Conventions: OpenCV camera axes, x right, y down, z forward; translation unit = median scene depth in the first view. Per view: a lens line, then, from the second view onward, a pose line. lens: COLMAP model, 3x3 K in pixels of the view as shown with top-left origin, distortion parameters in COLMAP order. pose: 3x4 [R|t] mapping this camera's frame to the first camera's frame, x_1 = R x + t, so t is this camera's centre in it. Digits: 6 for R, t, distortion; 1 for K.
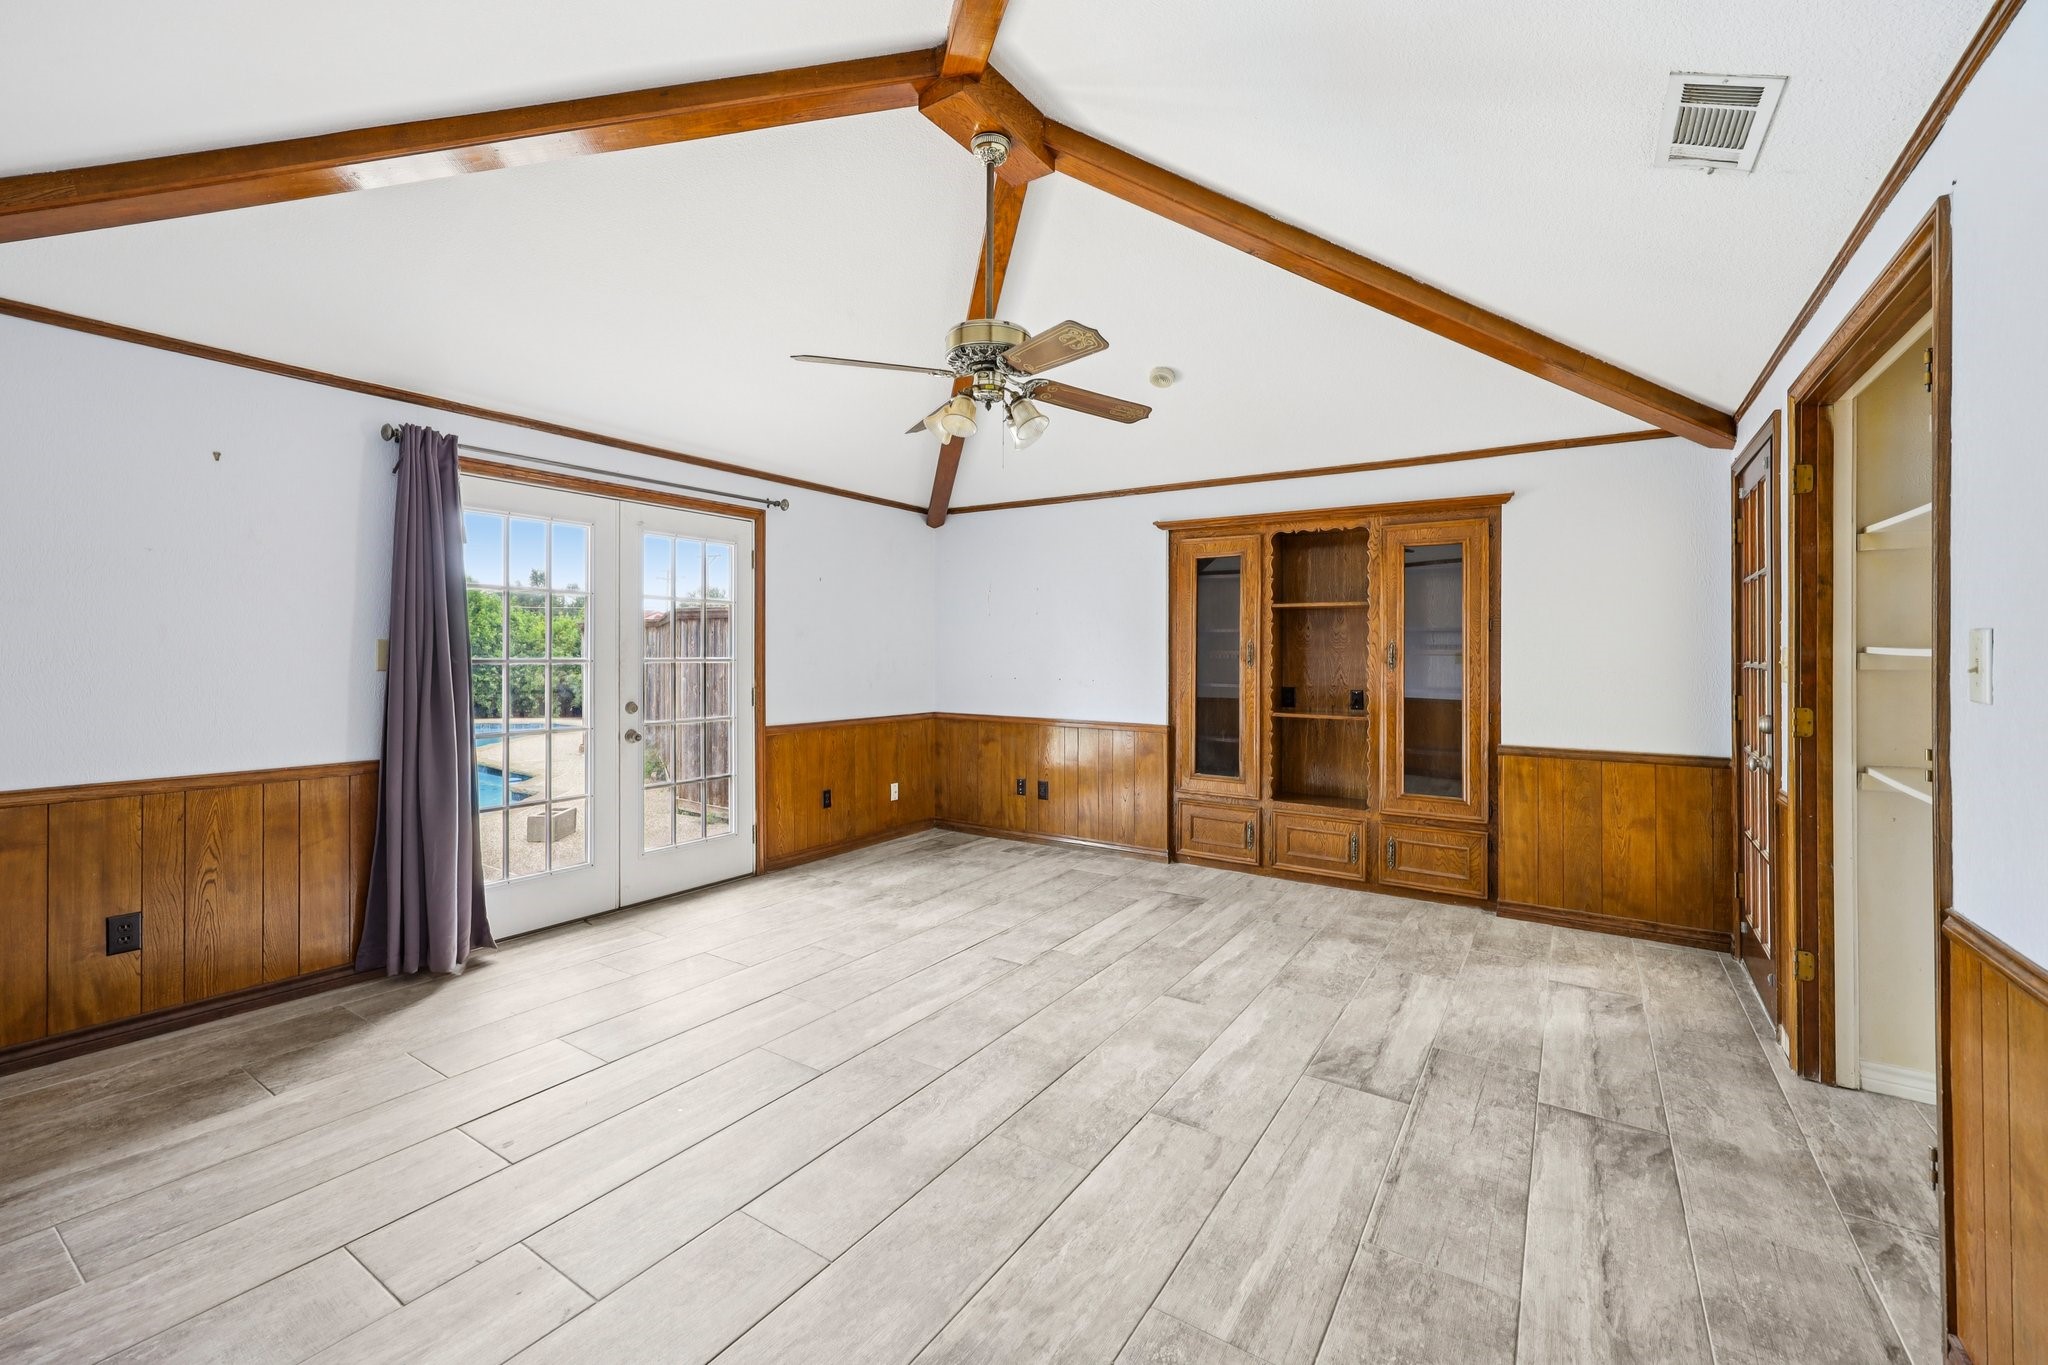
lens RADIAL K [[839.5, 0, 1023.1], [0, 839.5, 652.3], [0, 0, 1]] dist [-0.000711, 0.000187]
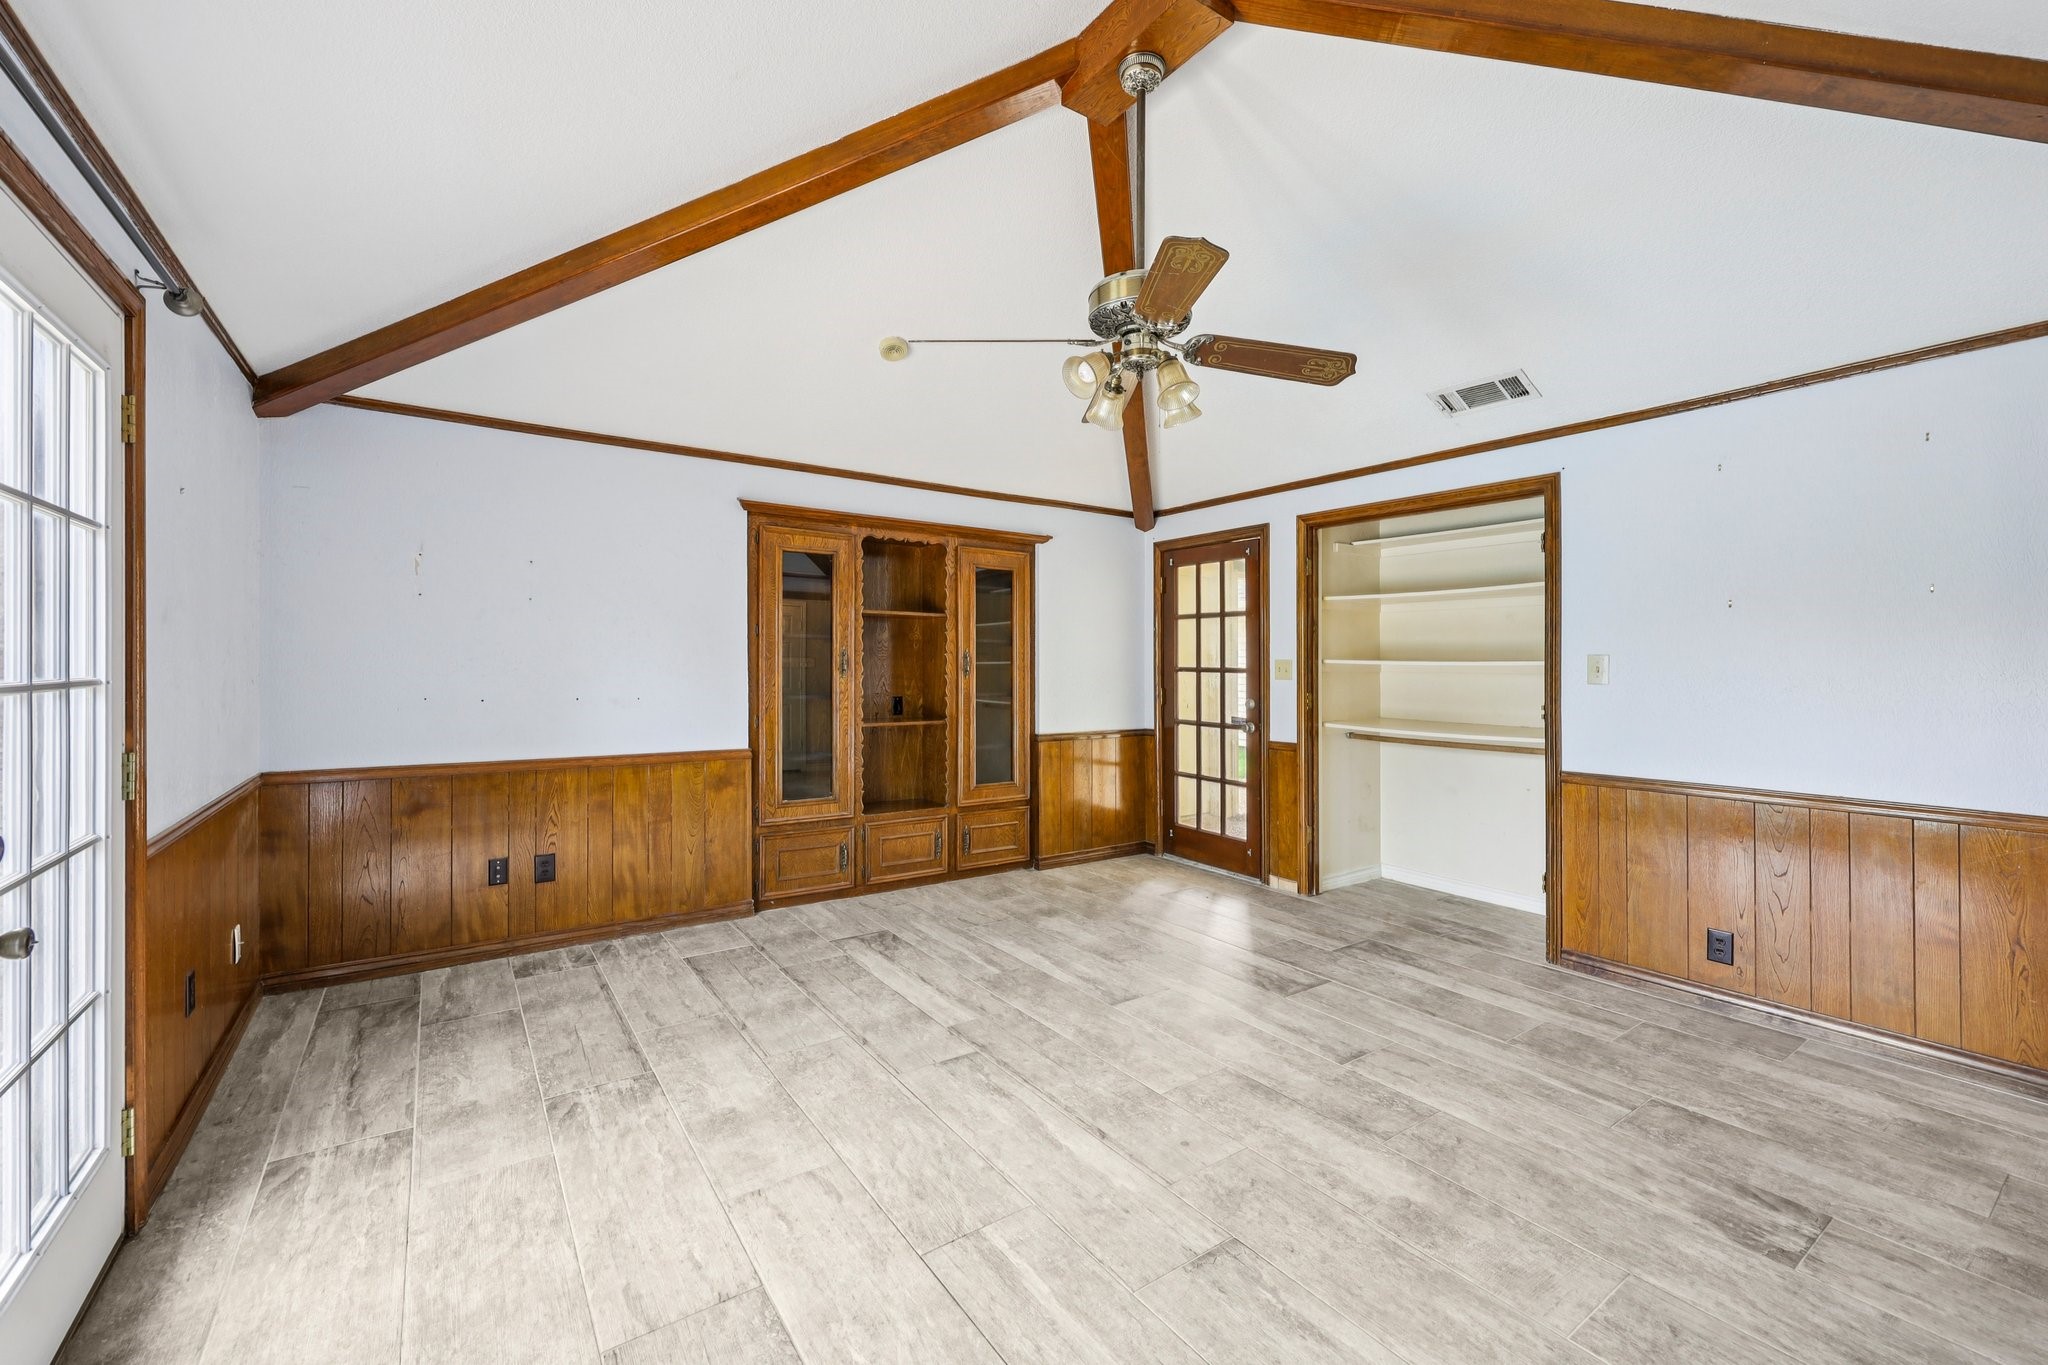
lens RADIAL K [[839.5, 0, 1025.3], [0, 839.5, 645.5], [0, 0, 1]] dist [0.000218, 0.000065]
pose [[0.373287, 0.016288, 0.927573, -0.798664], [-0.004851, 0.999866, -0.015606, -0.003369], [-0.927703, 0.001326, 0.373316, 0.716715]]
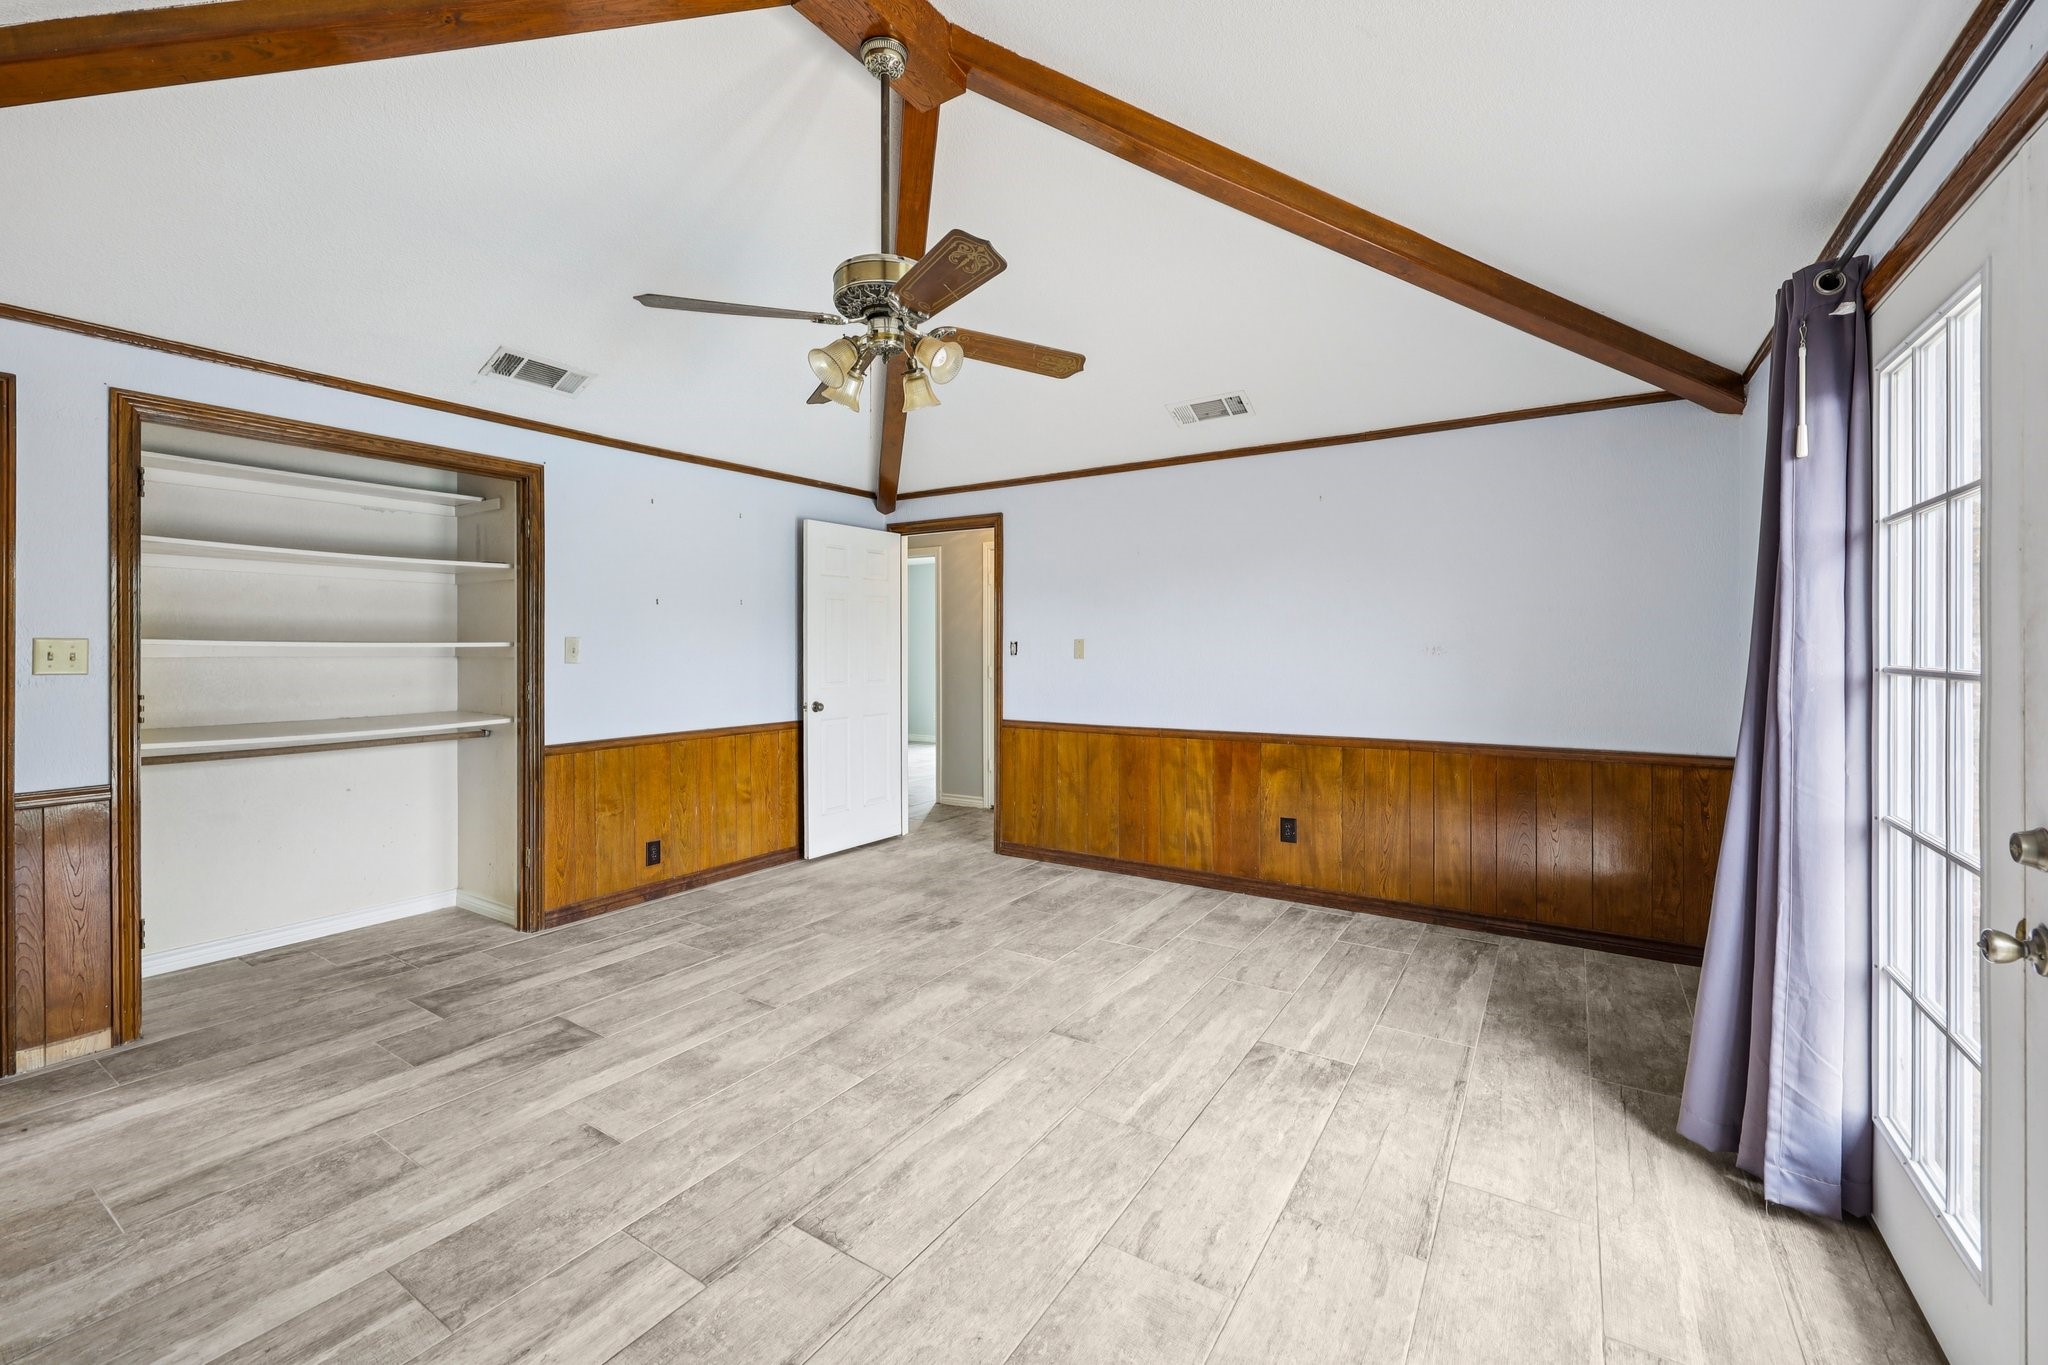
lens RADIAL K [[841.6, 0, 1032.5], [0, 841.6, 648.0], [0, 0, 1]] dist [0.000534, -0.000010]
pose [[-0.999889, -0.005386, -0.013910, -0.158682], [-0.005382, 0.999985, -0.000346, 0.000213], [0.013912, -0.000271, -0.999903, 1.682908]]
